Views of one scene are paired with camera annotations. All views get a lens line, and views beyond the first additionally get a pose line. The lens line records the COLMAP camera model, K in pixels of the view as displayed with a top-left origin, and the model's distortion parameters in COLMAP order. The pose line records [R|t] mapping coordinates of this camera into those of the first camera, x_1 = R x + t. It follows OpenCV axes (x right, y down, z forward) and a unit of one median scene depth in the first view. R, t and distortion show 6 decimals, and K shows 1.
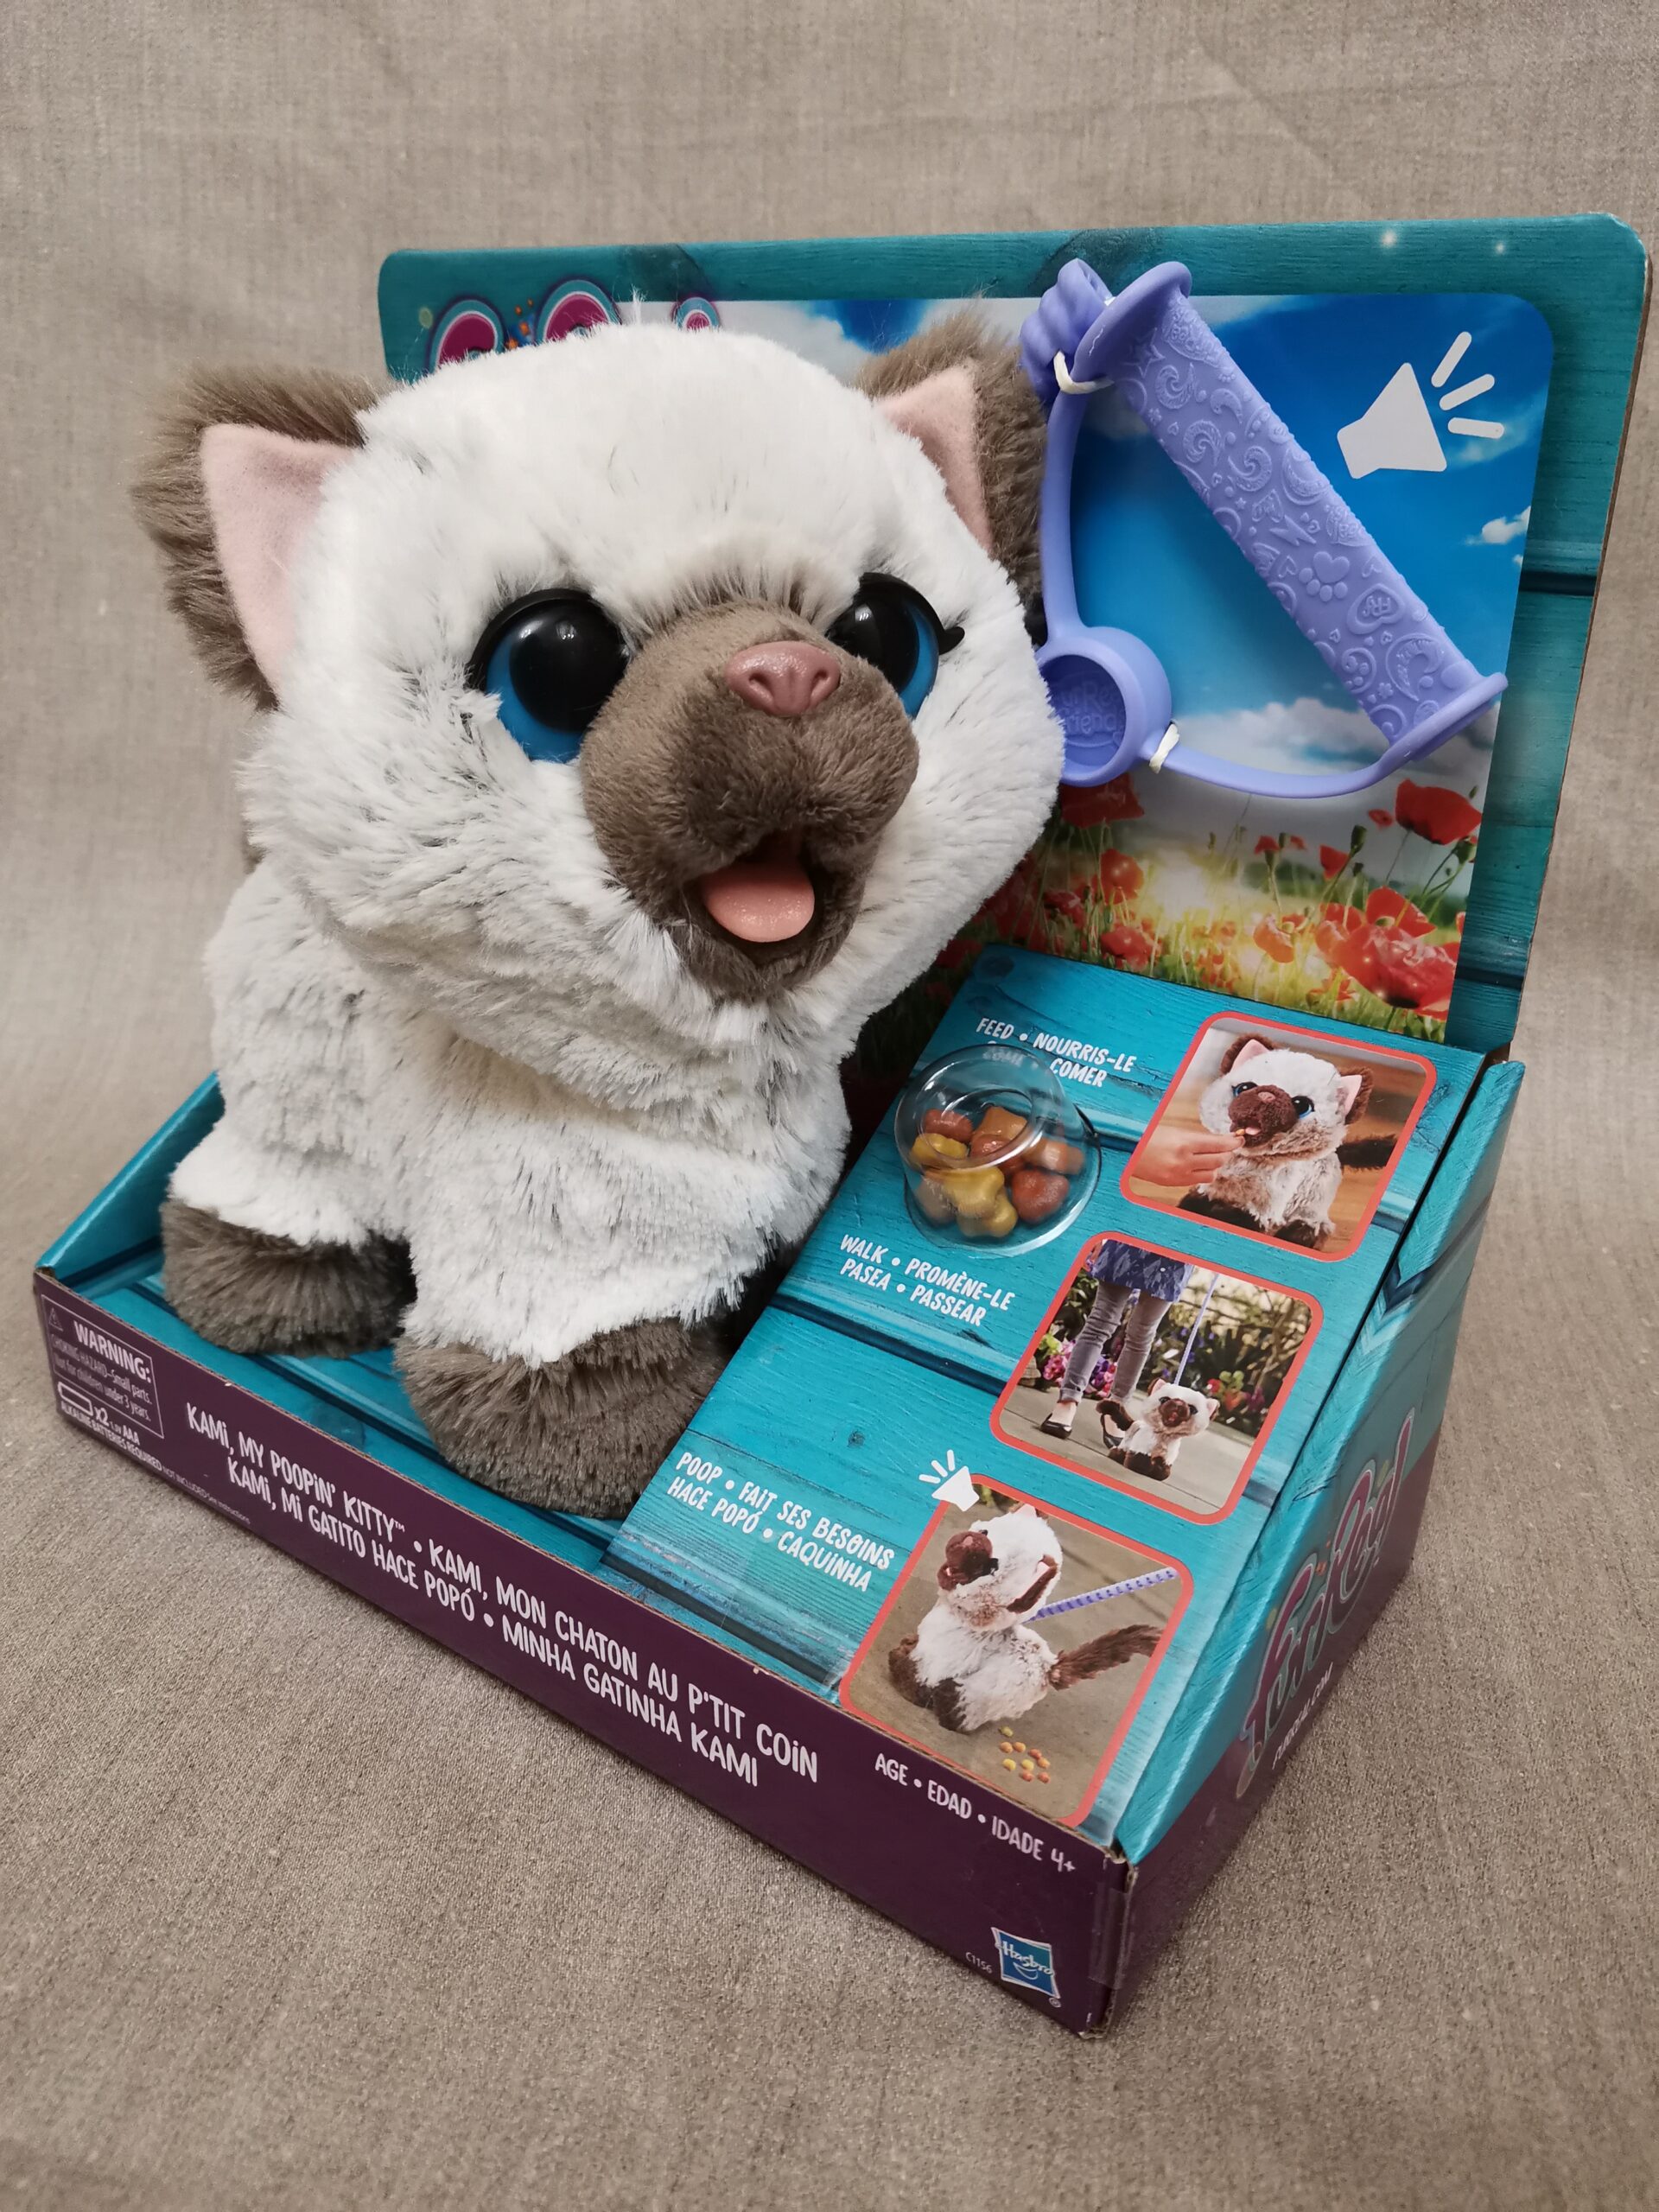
lens RADIAL K [[1674.8, 0, 829.5], [0, 1674.8, 1106.0], [0, 0, 1]] dist [0.029169, -0.000612]
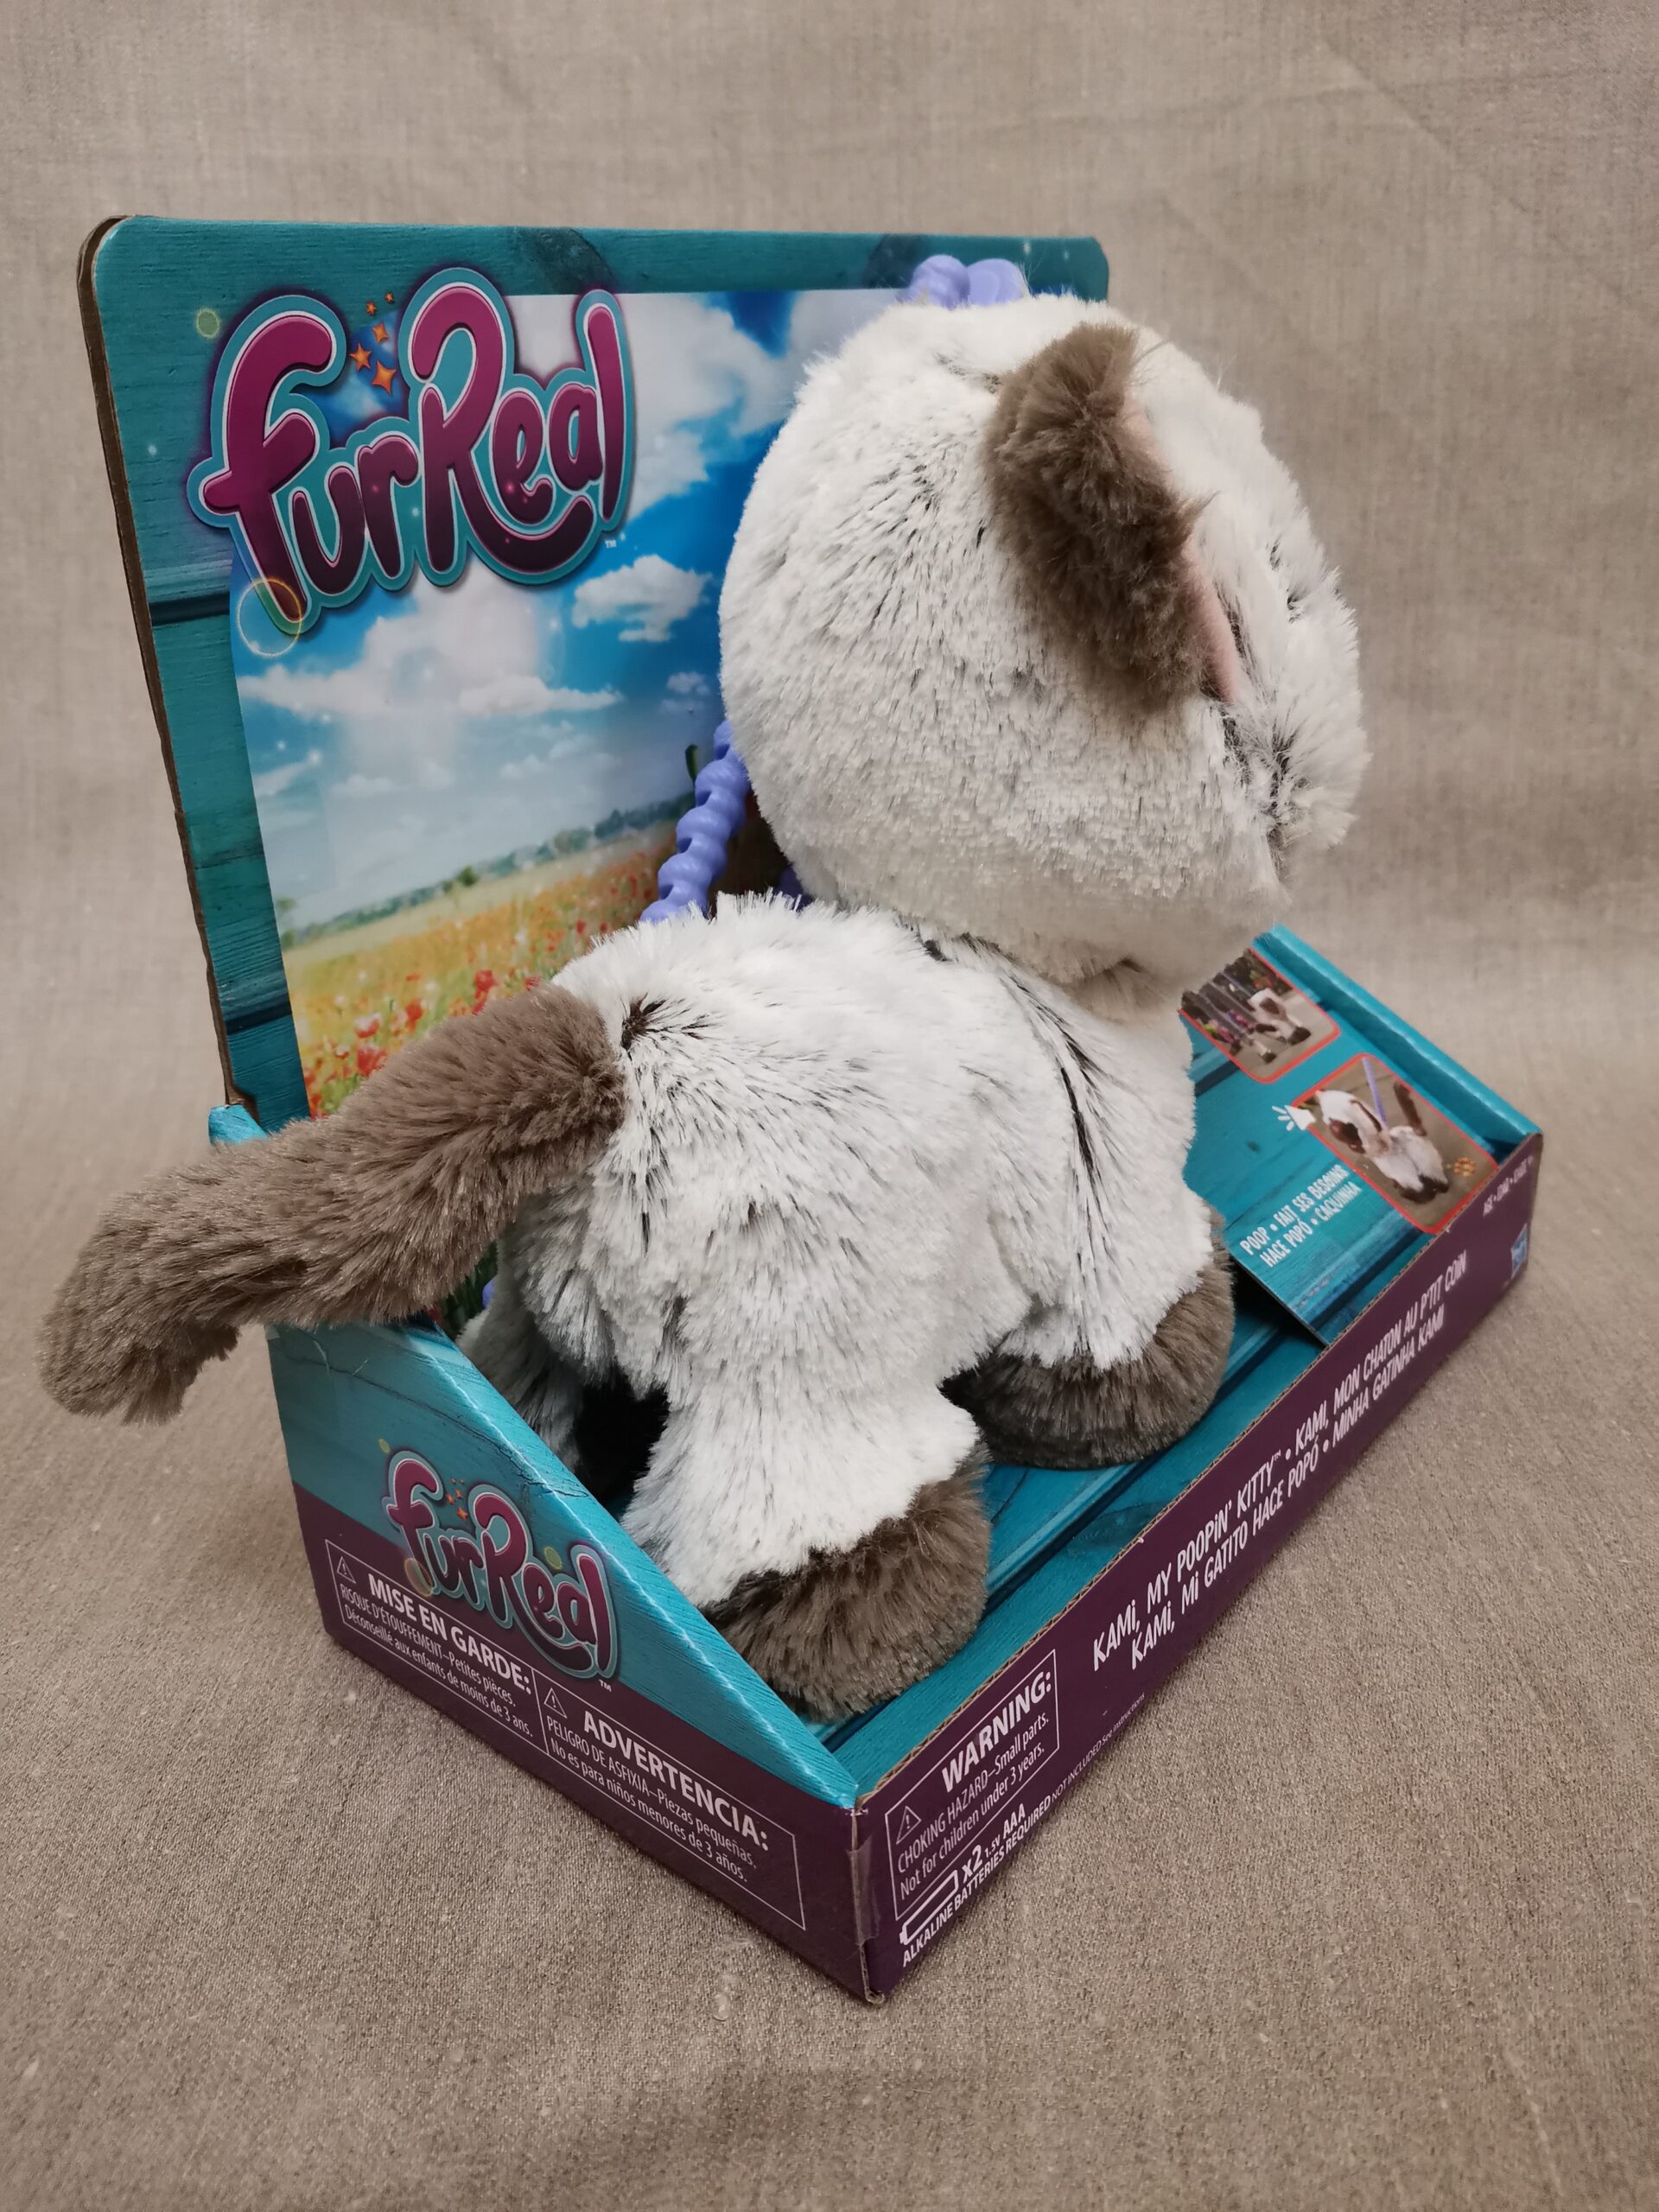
lens RADIAL K [[1674.8, 0, 829.5], [0, 1674.8, 1106.0], [0, 0, 1]] dist [0.029169, -0.000612]
pose [[0.075563, -0.416980, 0.905769, -1.196381], [0.462045, 0.819605, 0.338767, -0.428688], [-0.883632, 0.392908, 0.254595, 0.961799]]
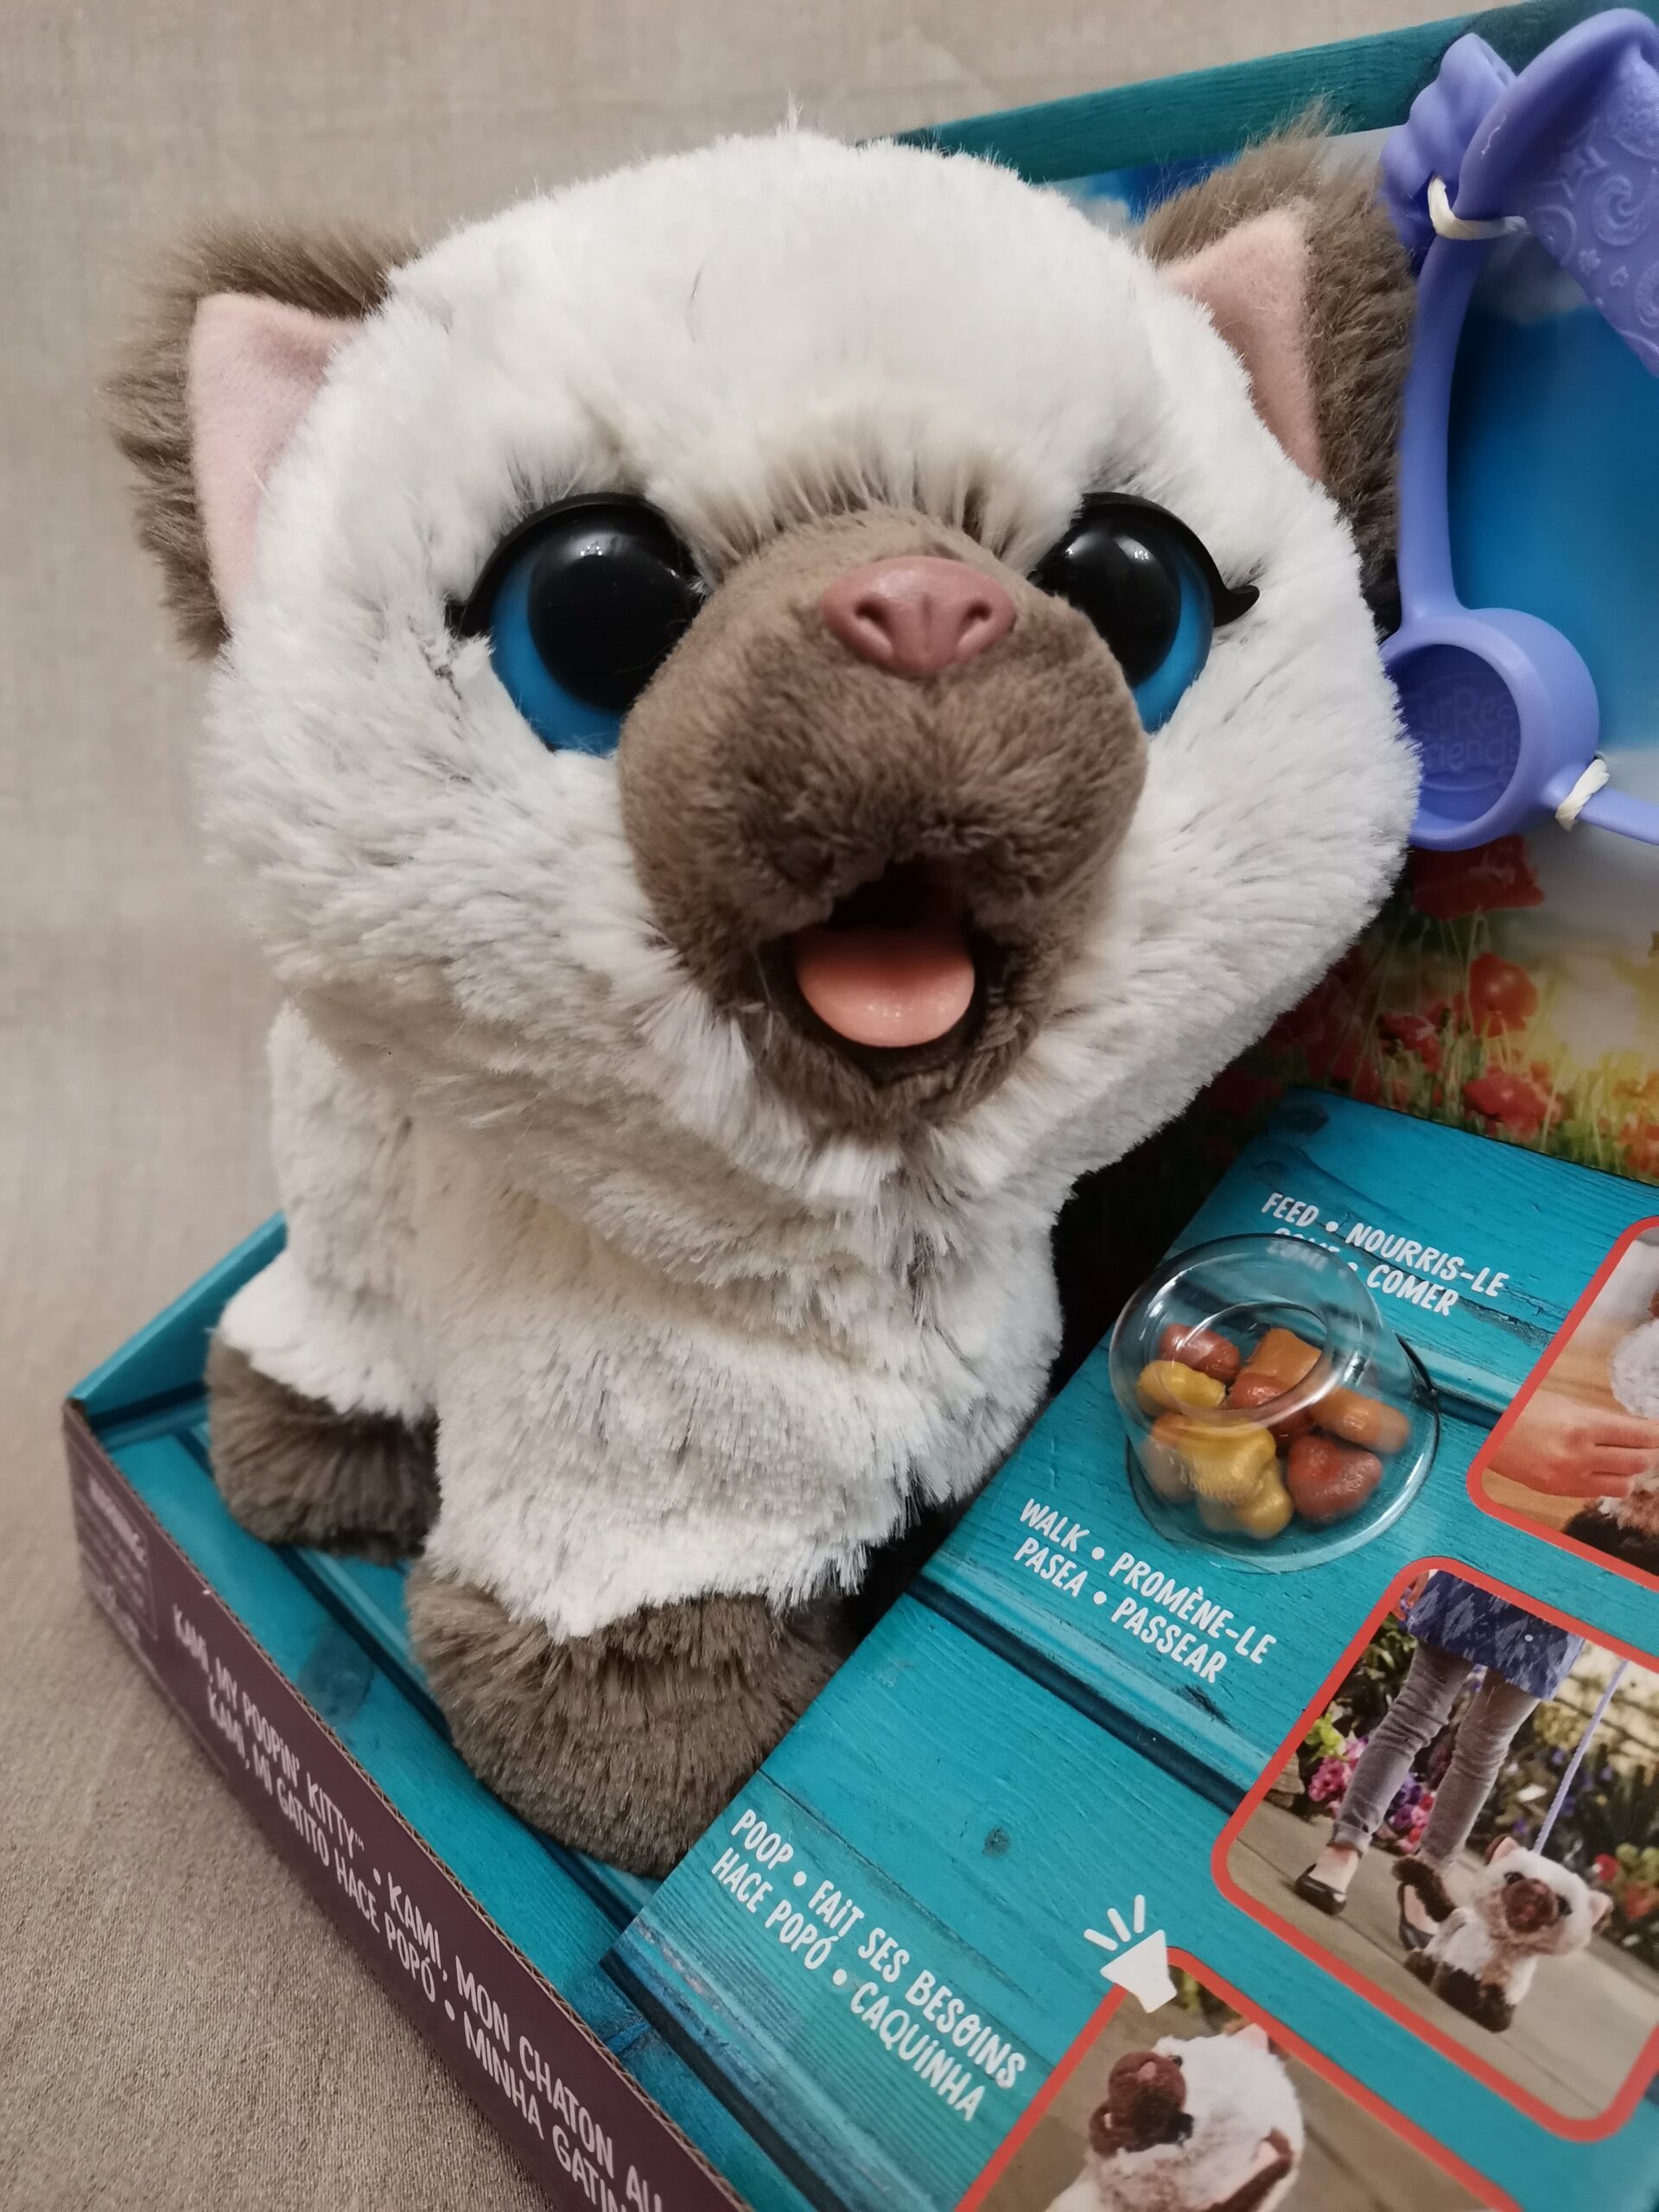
lens RADIAL K [[1696.2, 0, 829.5], [0, 1696.2, 1106.0], [0, 0, 1]] dist [0.064288, -0.130246]
pose [[0.973452, 0.074385, -0.216466, 0.074451], [-0.091757, 0.993223, -0.071333, -0.025617], [0.209693, 0.089301, 0.973681, 0.339761]]
